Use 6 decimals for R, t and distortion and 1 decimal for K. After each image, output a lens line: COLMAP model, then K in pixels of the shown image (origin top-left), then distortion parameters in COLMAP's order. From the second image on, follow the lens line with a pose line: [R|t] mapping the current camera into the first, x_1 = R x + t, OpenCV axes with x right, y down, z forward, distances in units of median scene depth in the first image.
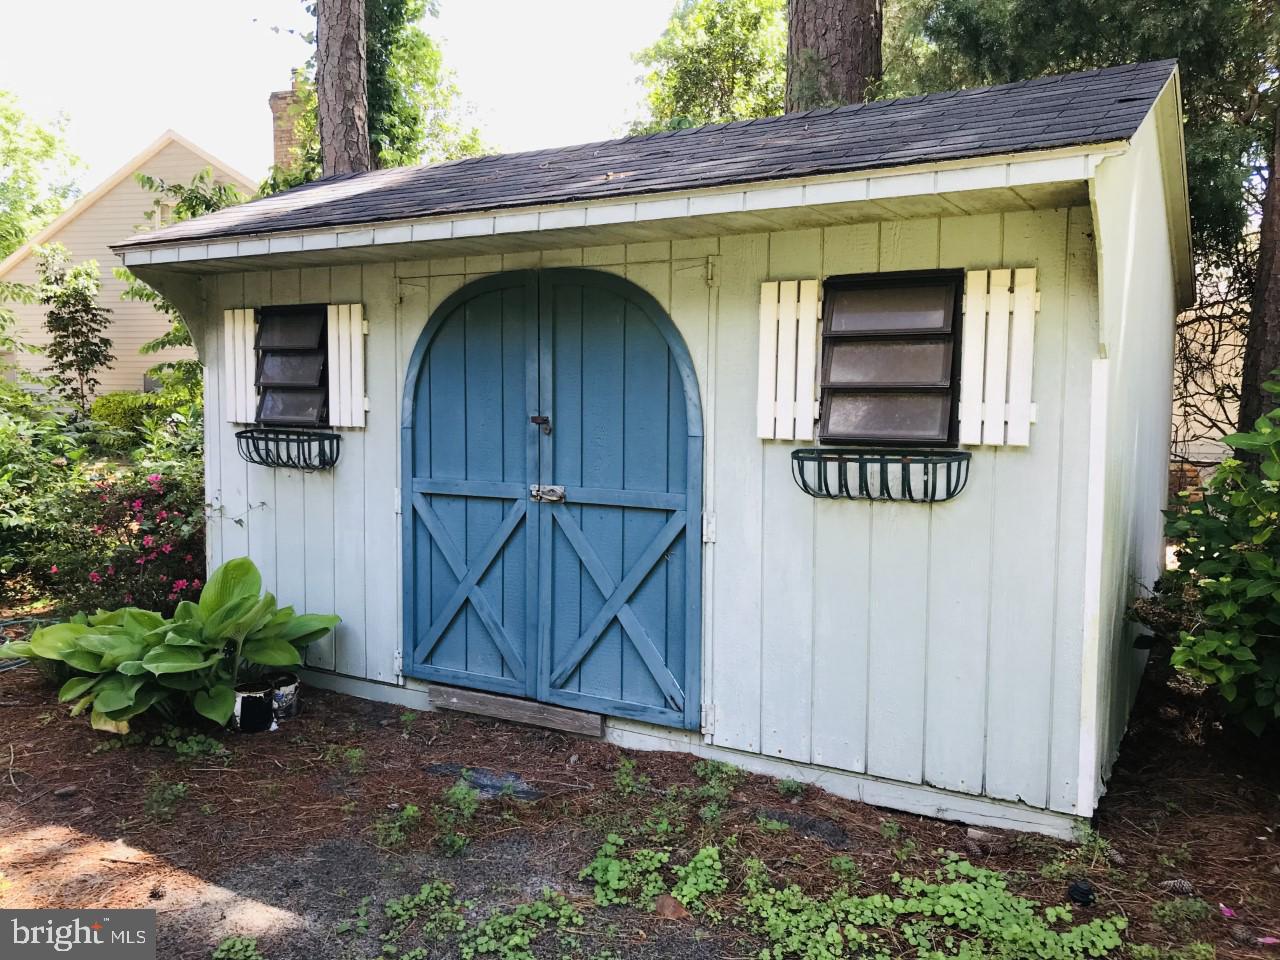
lens RADIAL K [[1036.3, 0, 619.4], [0, 1036.3, 477.3], [0, 0, 1]] dist [0.115610, -0.271057]
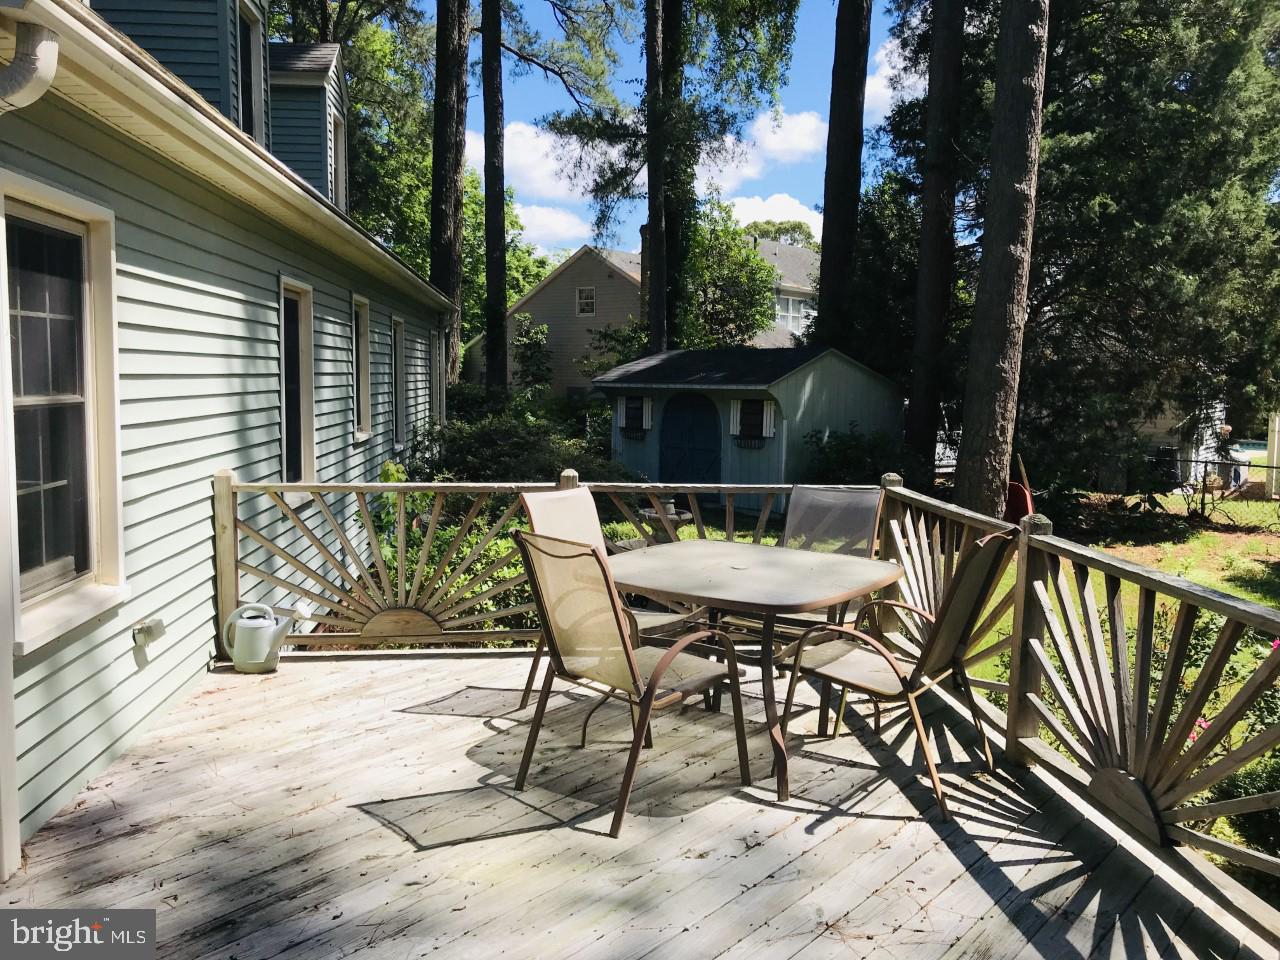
lens RADIAL K [[1036.3, 0, 619.4], [0, 1036.3, 477.3], [0, 0, 1]] dist [0.115610, -0.271057]
pose [[0.941117, 0.035073, -0.336256, 0.874497], [-0.029904, 0.999342, 0.020539, 0.050046], [0.336755, -0.009274, 0.941547, -2.461858]]
